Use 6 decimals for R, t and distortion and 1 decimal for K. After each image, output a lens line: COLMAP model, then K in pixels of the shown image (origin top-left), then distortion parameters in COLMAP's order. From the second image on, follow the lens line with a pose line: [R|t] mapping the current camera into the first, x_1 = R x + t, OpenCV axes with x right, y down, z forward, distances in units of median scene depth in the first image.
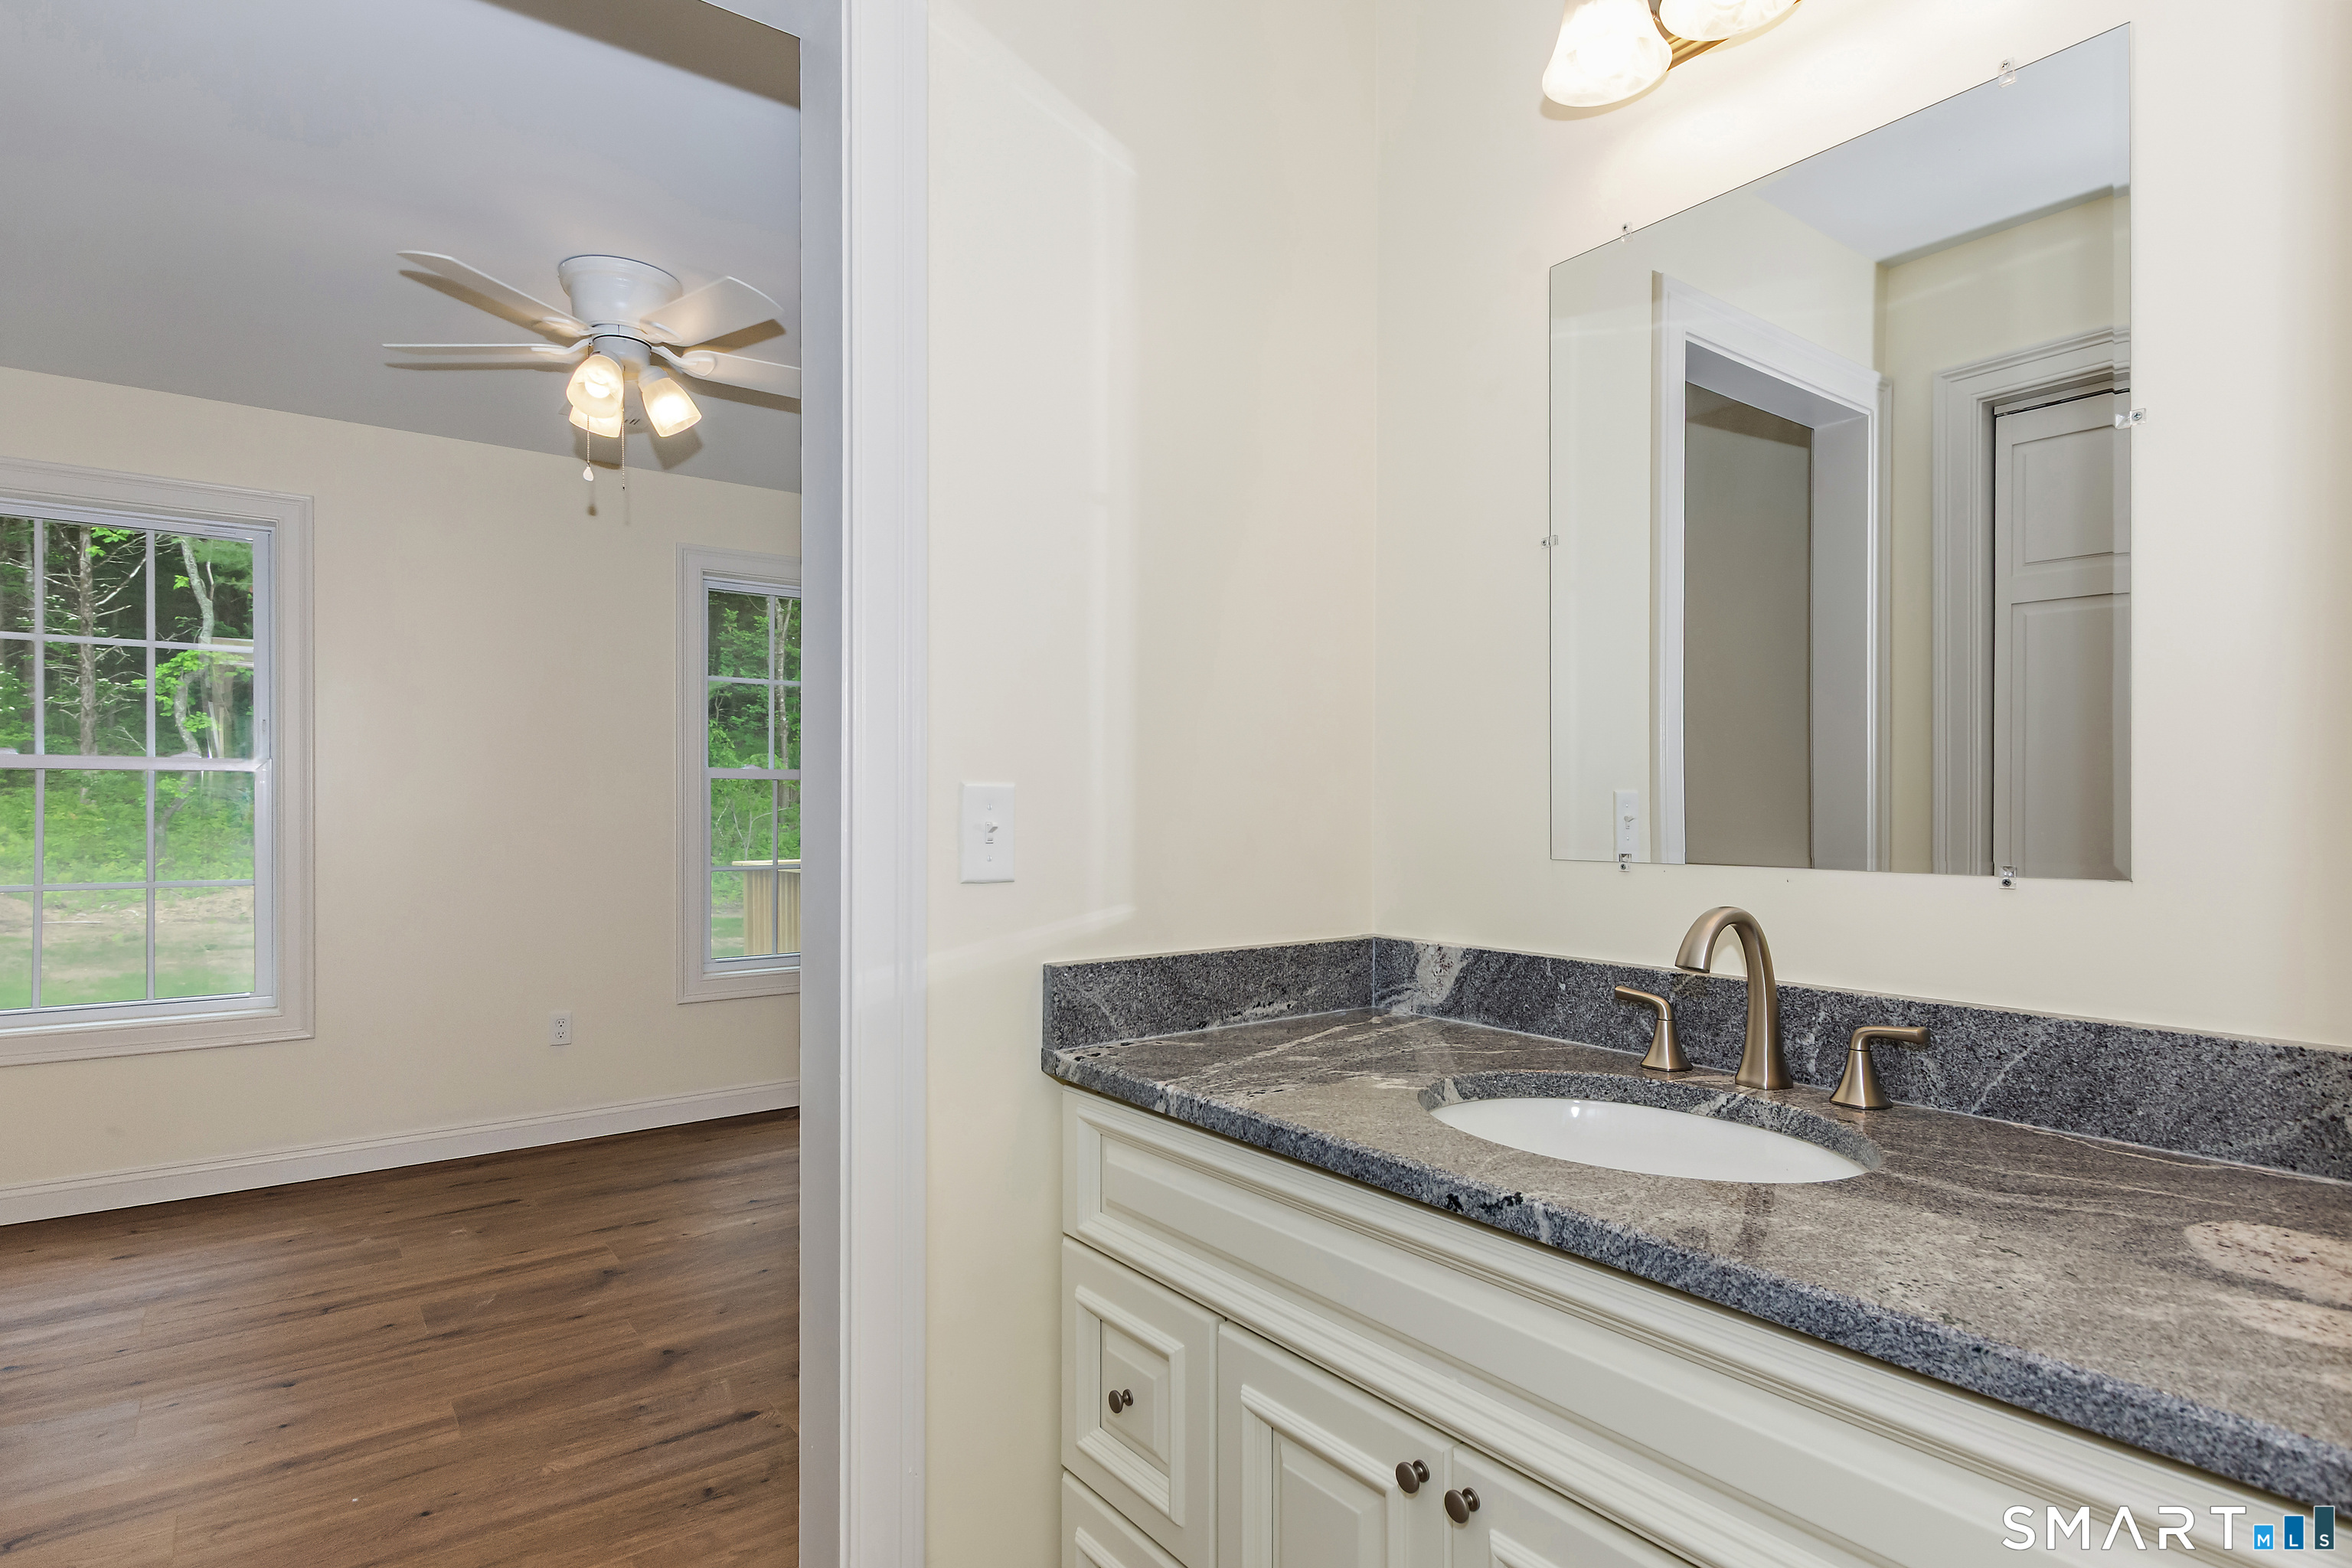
lens RADIAL K [[1235.6, 0, 1187.7], [0, 1235.6, 800.1], [0, 0, 1]] dist [0.003947, 0.001762]
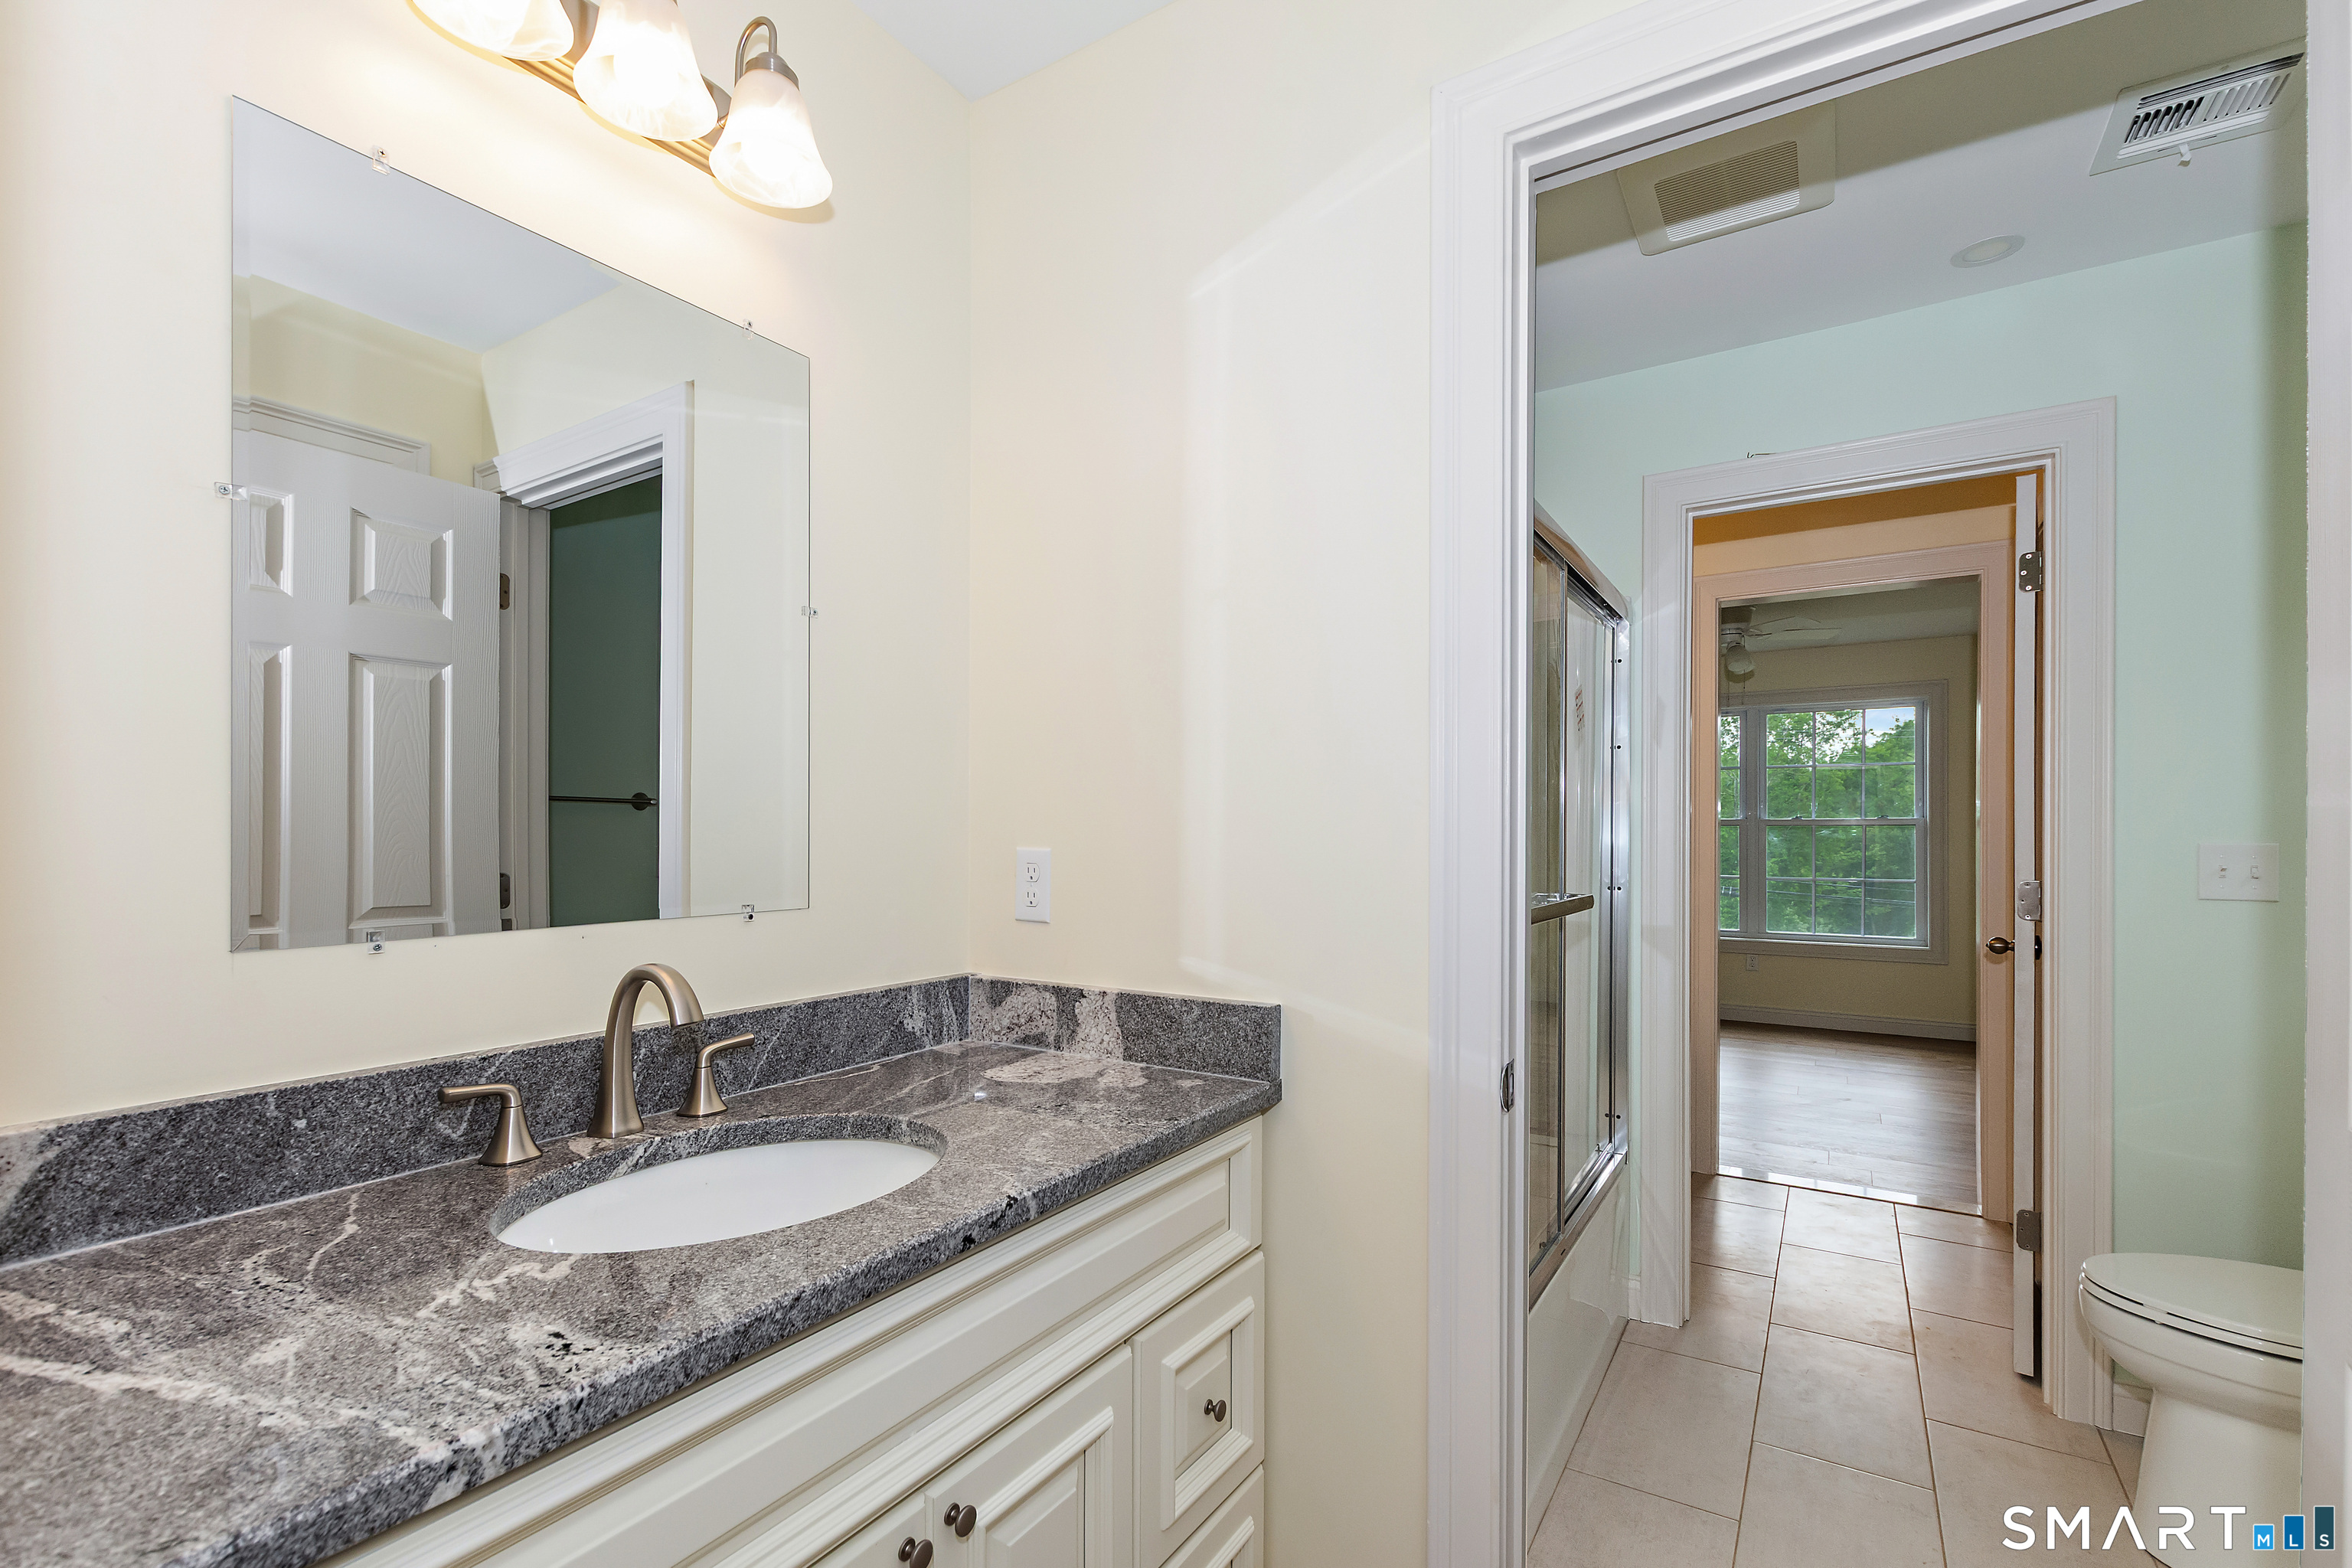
lens RADIAL K [[1081.9, 0, 1166.3], [0, 1081.9, 836.1], [0, 0, 1]] dist [0.007049, -0.003012]
pose [[-0.358200, -0.006647, 0.933621, -0.641550], [-0.004778, 0.999975, 0.005287, -0.031118], [-0.933633, -0.002567, -0.358223, 1.036496]]
